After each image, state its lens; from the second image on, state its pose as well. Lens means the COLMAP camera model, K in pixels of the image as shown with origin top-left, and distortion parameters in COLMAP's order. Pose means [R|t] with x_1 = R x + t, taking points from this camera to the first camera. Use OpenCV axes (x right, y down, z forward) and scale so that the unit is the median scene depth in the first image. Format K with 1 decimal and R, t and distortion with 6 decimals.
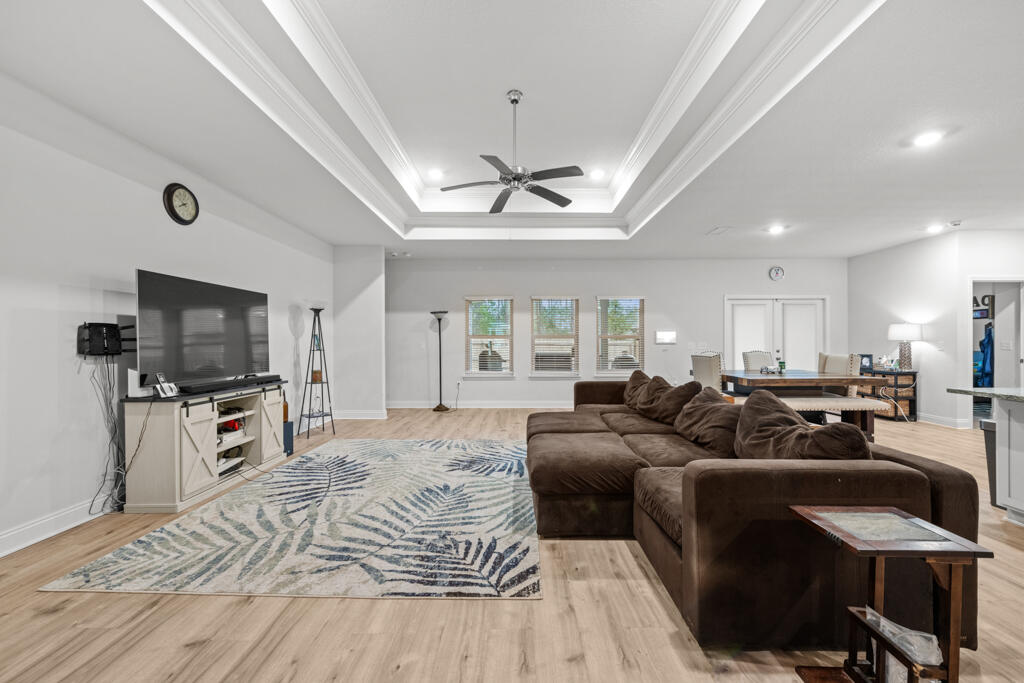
lens RADIAL K [[401.2, 0, 517.3], [0, 401.2, 343.0], [0, 0, 1]] dist [0.002057, -0.000962]
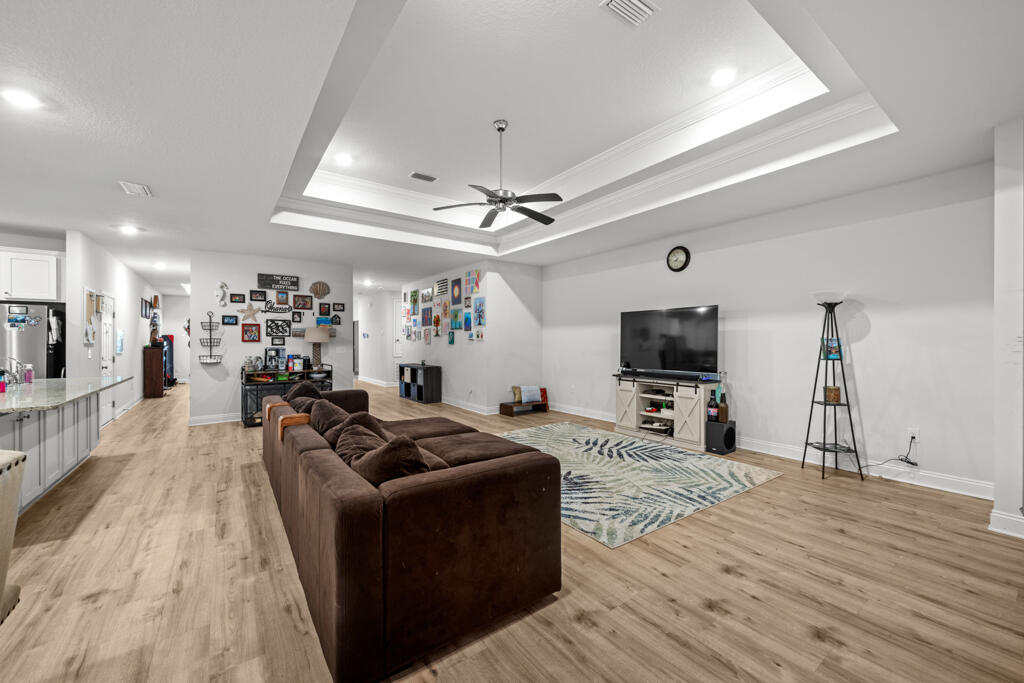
lens RADIAL K [[401.2, 0, 515.3], [0, 401.2, 344.7], [0, 0, 1]] dist [0.002057, -0.000962]
pose [[-0.807456, 0.006775, -0.589889, 0.504660], [0.002667, 0.999966, 0.007834, -0.020638], [0.589922, 0.004752, -0.807446, 1.581854]]
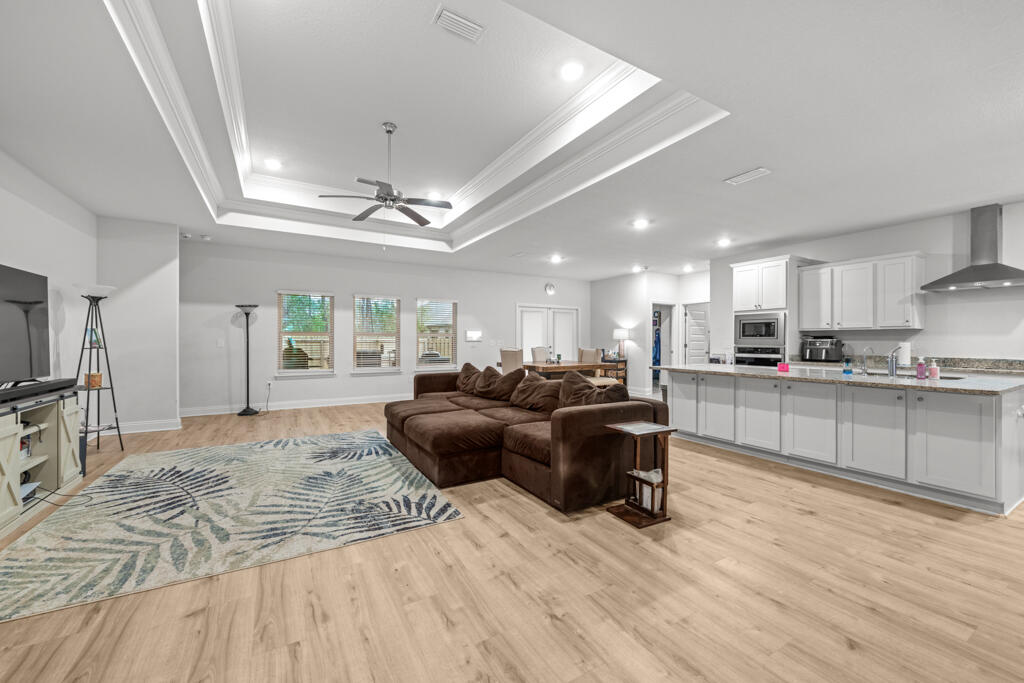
lens RADIAL K [[401.2, 0, 516.2], [0, 401.2, 340.2], [0, 0, 1]] dist [0.002057, -0.000962]
pose [[0.857928, 0.003592, 0.513757, -0.237527], [-0.003399, 0.999993, -0.001315, 0.000016], [-0.513759, -0.000618, 0.857934, -0.152816]]
